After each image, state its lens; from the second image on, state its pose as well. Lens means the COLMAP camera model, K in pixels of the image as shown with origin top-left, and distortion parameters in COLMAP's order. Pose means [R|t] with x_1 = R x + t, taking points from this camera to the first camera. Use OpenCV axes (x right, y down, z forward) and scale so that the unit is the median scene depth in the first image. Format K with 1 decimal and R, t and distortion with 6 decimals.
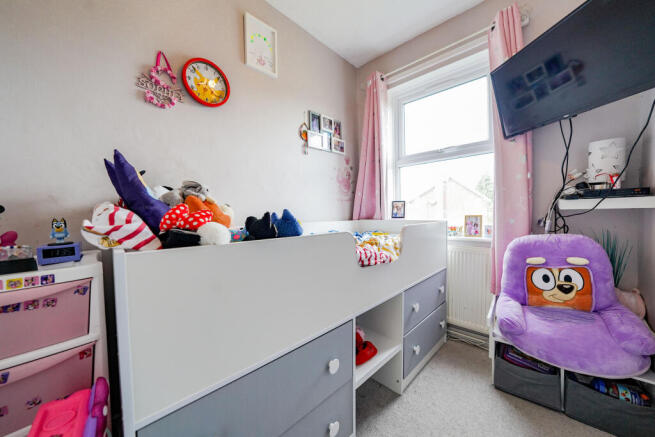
lens RADIAL K [[233.1, 0, 327.5], [0, 233.1, 218.5], [0, 0, 1]] dist [-0.000927, 0.000025]
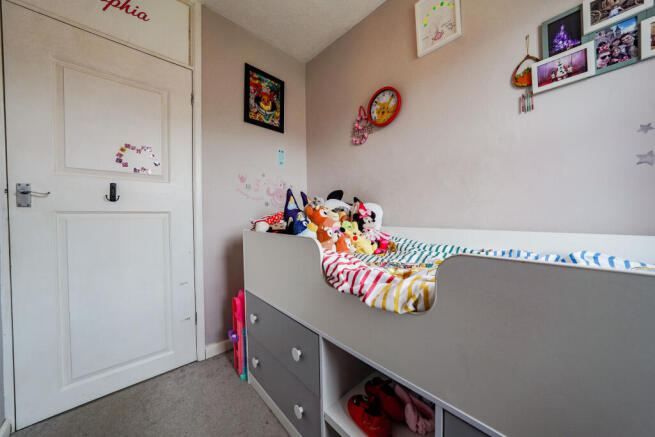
lens RADIAL K [[233.1, 0, 327.5], [0, 233.1, 218.5], [0, 0, 1]] dist [-0.000927, 0.000025]
pose [[-0.059853, 0.031936, -0.997696, 0.687814], [-0.008738, 0.999433, 0.032516, -0.038093], [0.998169, 0.010664, -0.059540, 0.745448]]
